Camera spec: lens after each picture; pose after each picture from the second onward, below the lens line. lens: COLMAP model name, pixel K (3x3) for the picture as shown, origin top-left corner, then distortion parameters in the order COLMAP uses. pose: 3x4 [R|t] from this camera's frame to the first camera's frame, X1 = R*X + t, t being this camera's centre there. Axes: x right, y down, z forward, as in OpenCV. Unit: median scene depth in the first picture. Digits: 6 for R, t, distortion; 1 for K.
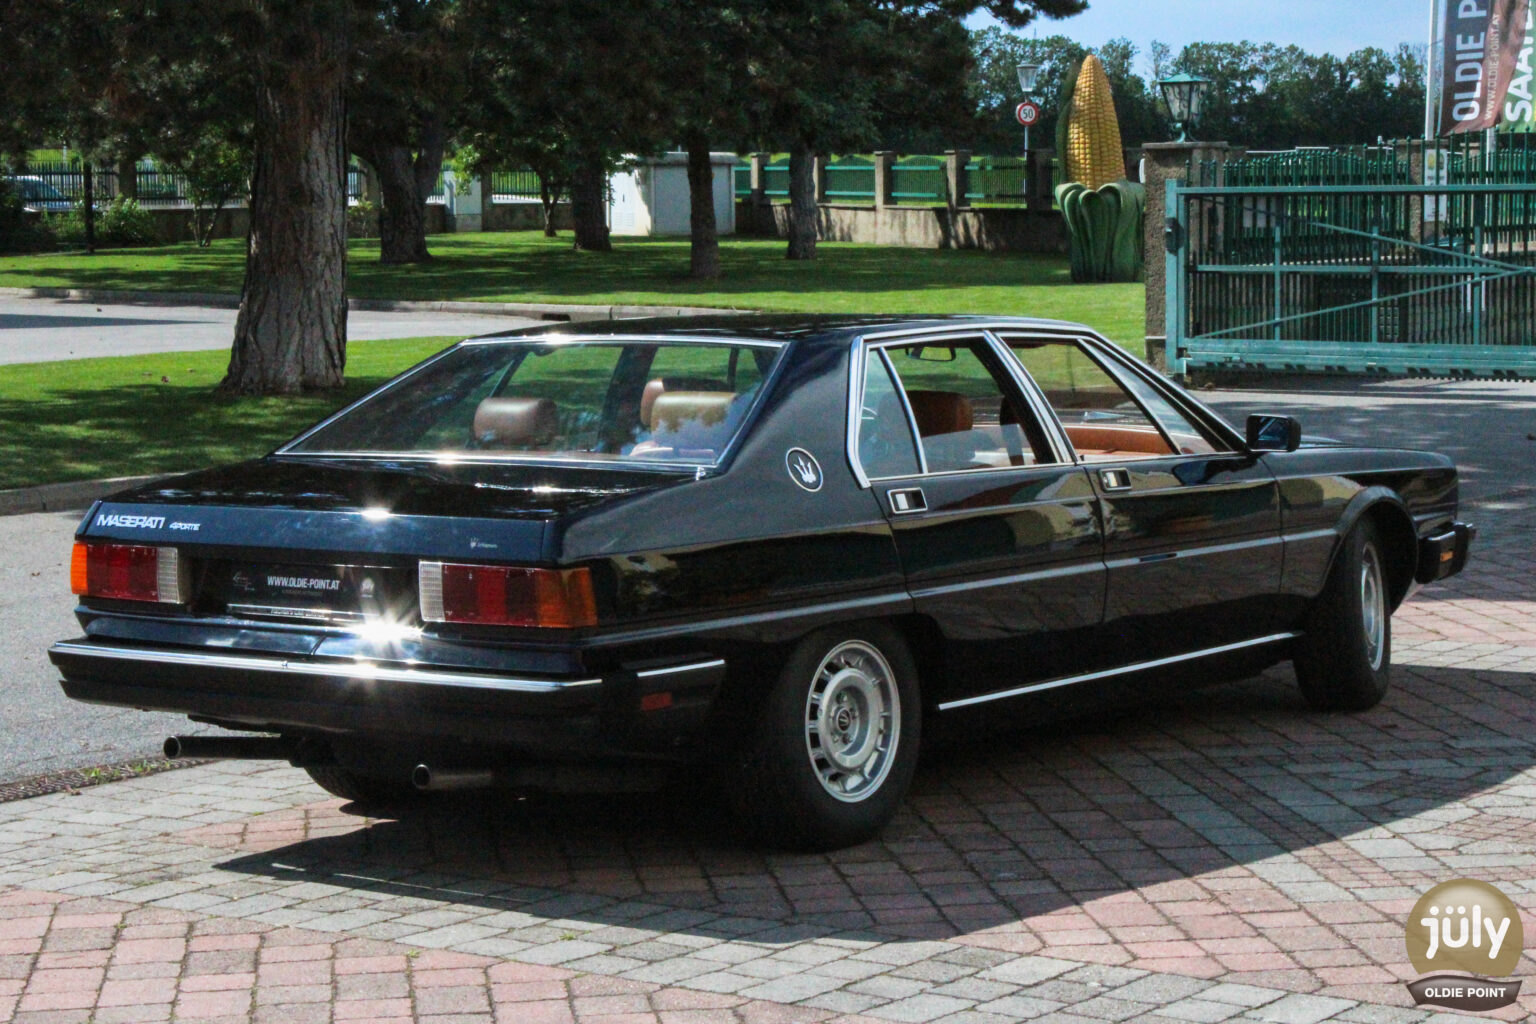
lens RADIAL K [[3377.6, 0, 768.5], [0, 3377.6, 514.3], [0, 0, 1]] dist [0.070609, 0.000000]
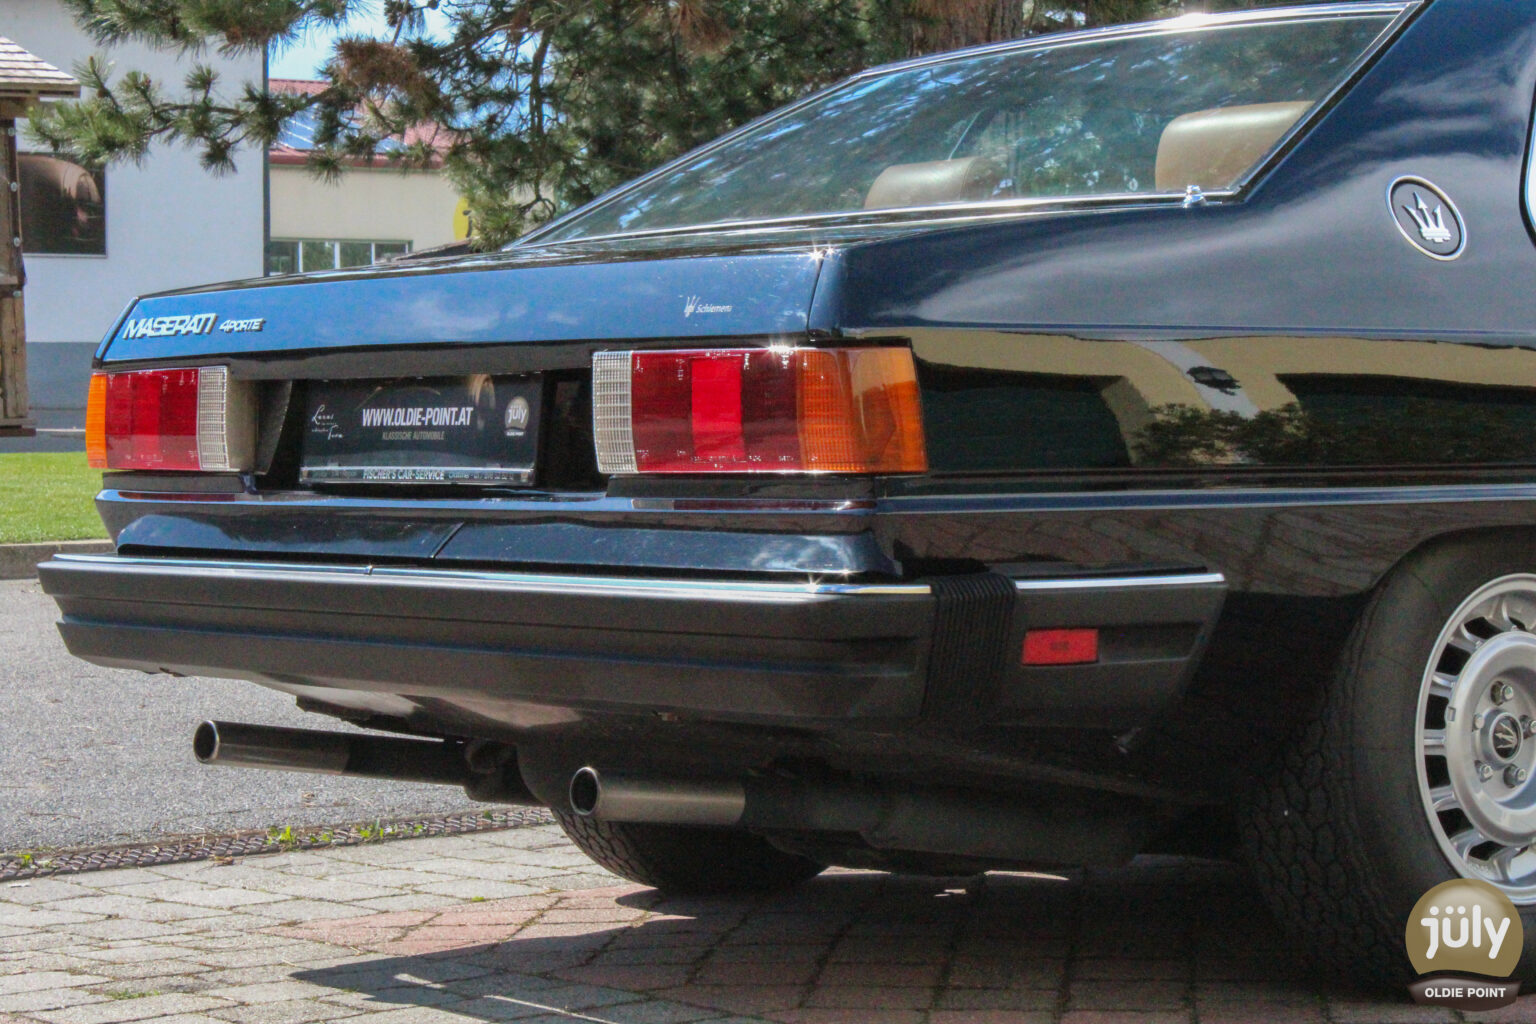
lens RADIAL K [[3647.1, 0, 767.0], [0, 3647.1, 509.7], [0, 0, 1]] dist [0.081545, 0.000000]
pose [[0.973002, 0.018273, -0.230073, 0.040117], [-0.030386, 0.998326, -0.049217, 0.058020], [0.228788, 0.054879, 0.971928, 0.461563]]
